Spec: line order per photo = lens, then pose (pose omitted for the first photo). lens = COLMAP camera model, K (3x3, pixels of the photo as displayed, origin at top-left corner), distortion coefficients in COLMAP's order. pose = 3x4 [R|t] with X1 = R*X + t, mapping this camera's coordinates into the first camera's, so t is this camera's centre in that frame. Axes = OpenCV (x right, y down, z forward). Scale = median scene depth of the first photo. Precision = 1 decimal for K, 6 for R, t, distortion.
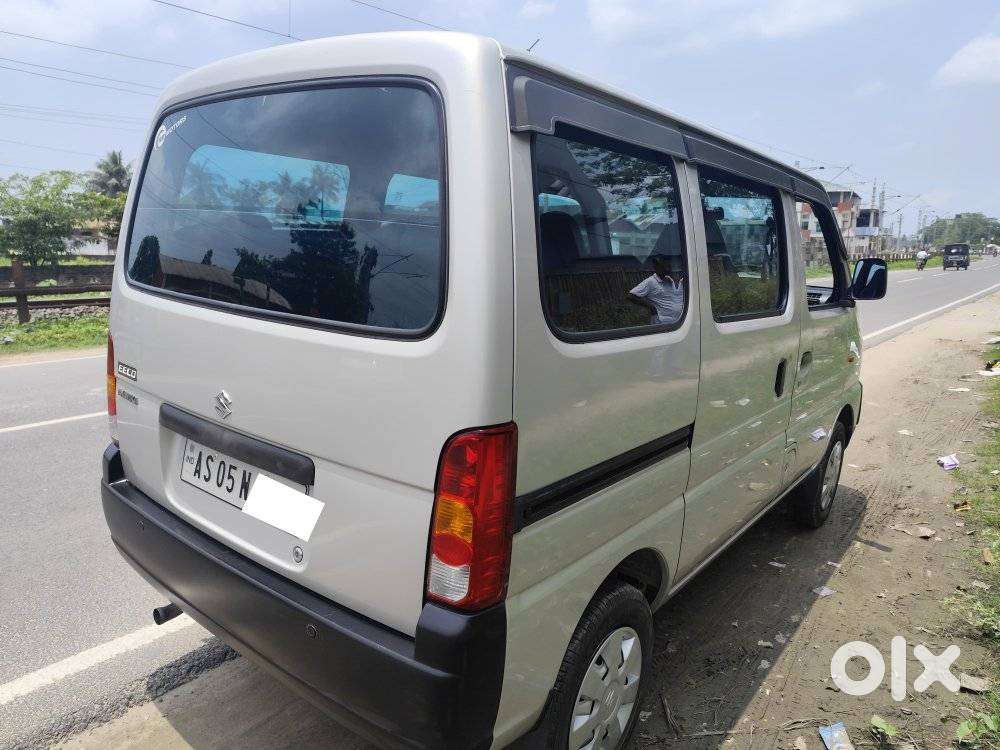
lens RADIAL K [[687.1, 0, 494.0], [0, 687.1, 372.9], [0, 0, 1]] dist [0.026865, -0.030029]
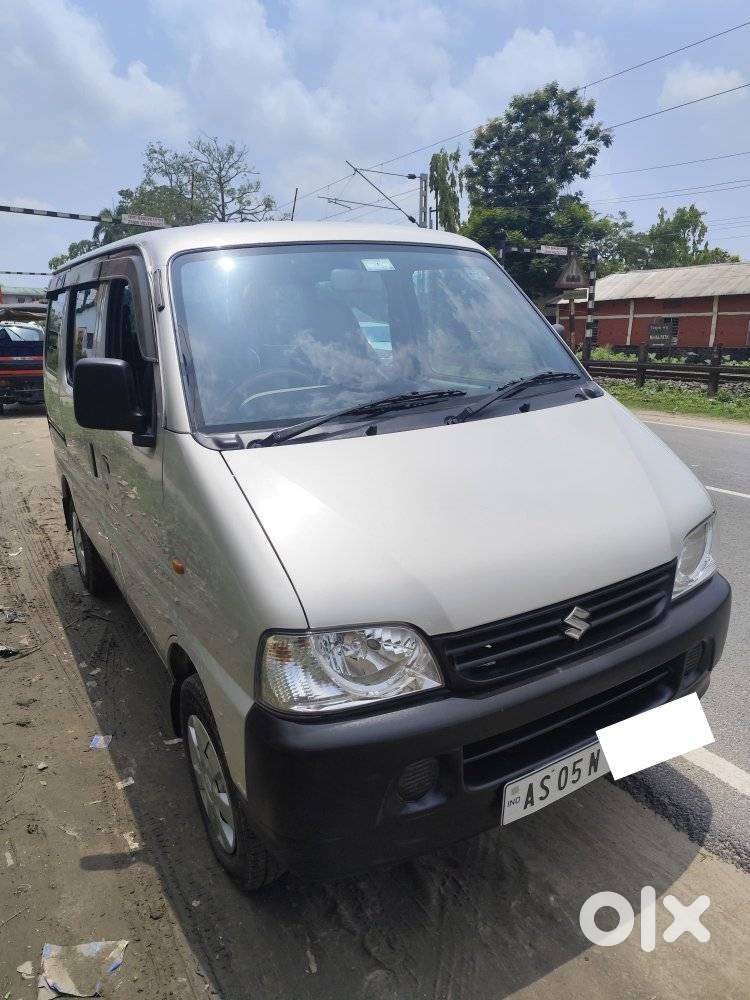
lens RADIAL K [[687.1, 0, 375.6], [0, 687.1, 497.9], [0, 0, 1]] dist [0.026865, -0.030029]
pose [[-0.365747, 0.212414, -0.906151, 1.715793], [-0.157446, 0.945455, 0.285177, -0.429585], [0.917300, 0.246972, -0.312353, 2.422987]]
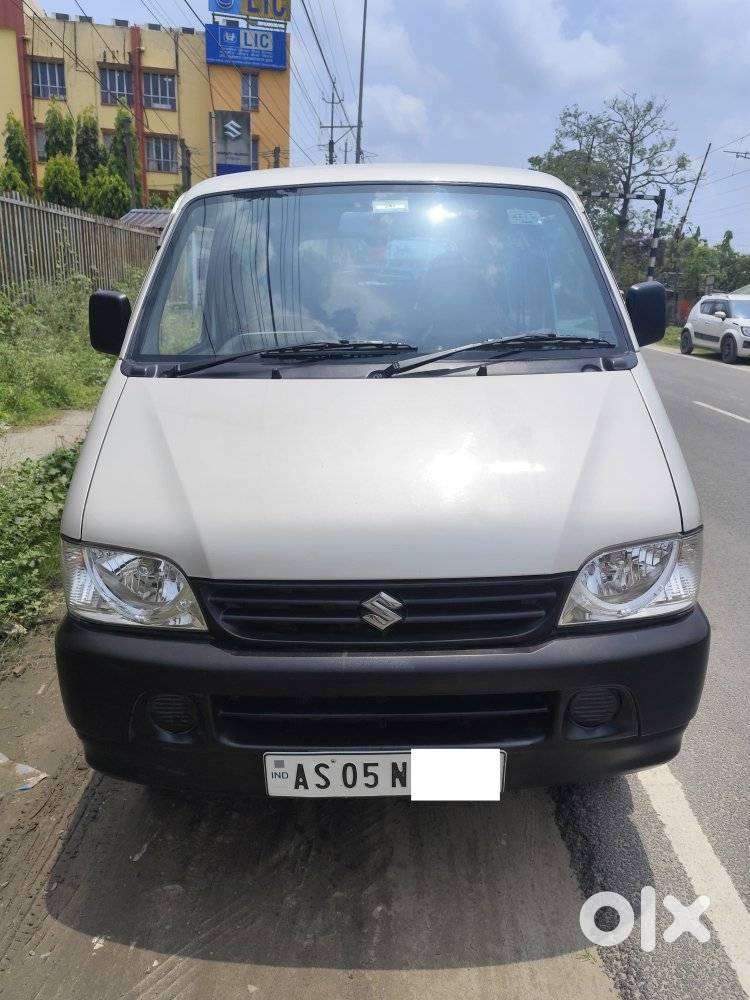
lens RADIAL K [[687.1, 0, 380.5], [0, 687.1, 501.1], [0, 0, 1]] dist [0.026865, -0.030029]
pose [[-0.784714, 0.142489, -0.603258, 1.317771], [-0.148160, 0.901895, 0.405752, -0.489228], [0.601891, 0.407778, -0.686619, 2.886717]]
